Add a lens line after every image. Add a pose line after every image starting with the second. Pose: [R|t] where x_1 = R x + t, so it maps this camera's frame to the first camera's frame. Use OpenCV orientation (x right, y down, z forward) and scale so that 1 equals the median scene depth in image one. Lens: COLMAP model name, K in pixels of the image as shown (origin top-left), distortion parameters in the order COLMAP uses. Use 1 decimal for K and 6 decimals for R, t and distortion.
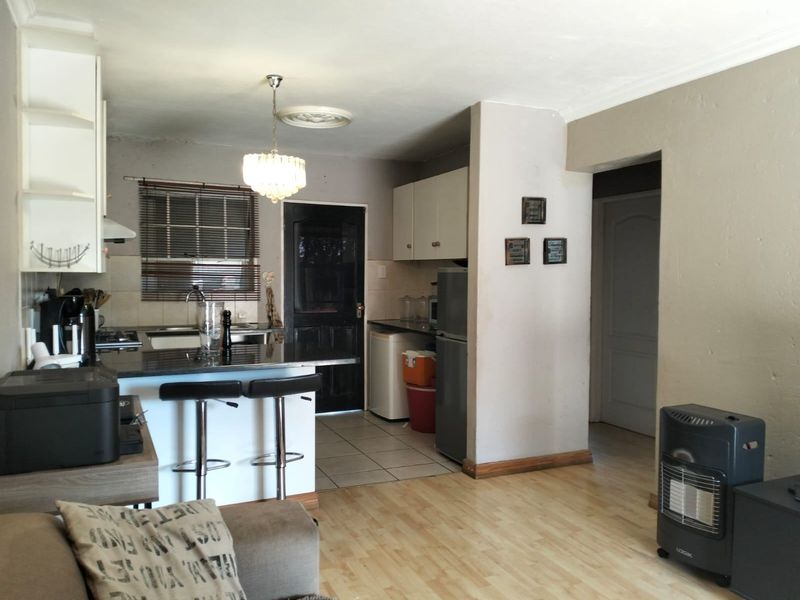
lens RADIAL K [[637.8, 0, 403.8], [0, 637.8, 297.6], [0, 0, 1]] dist [0.105745, -0.208443]
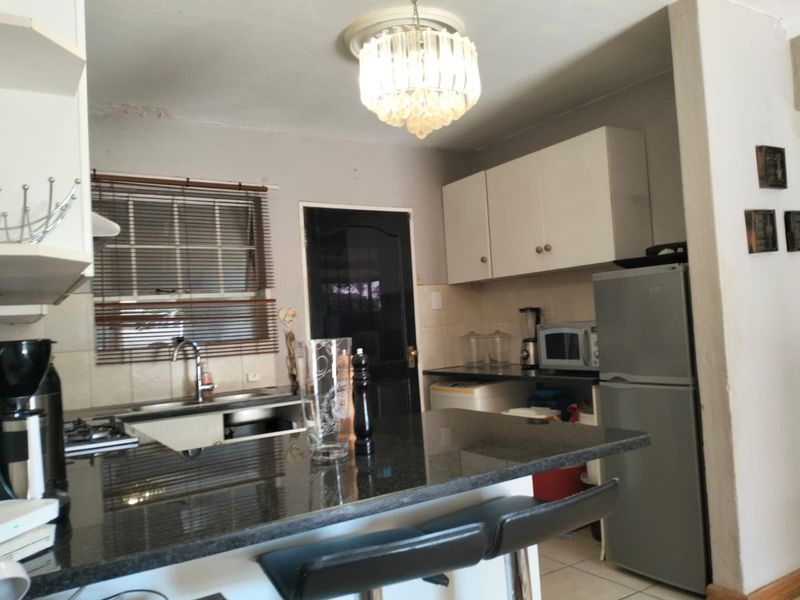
lens RADIAL K [[637.8, 0, 403.8], [0, 637.8, 297.6], [0, 0, 1]] dist [0.105745, -0.208443]
pose [[0.988292, -0.064187, 0.138413, -0.194722], [0.075654, 0.993981, -0.079233, 0.011342], [-0.132494, 0.088777, 0.987200, 0.340829]]
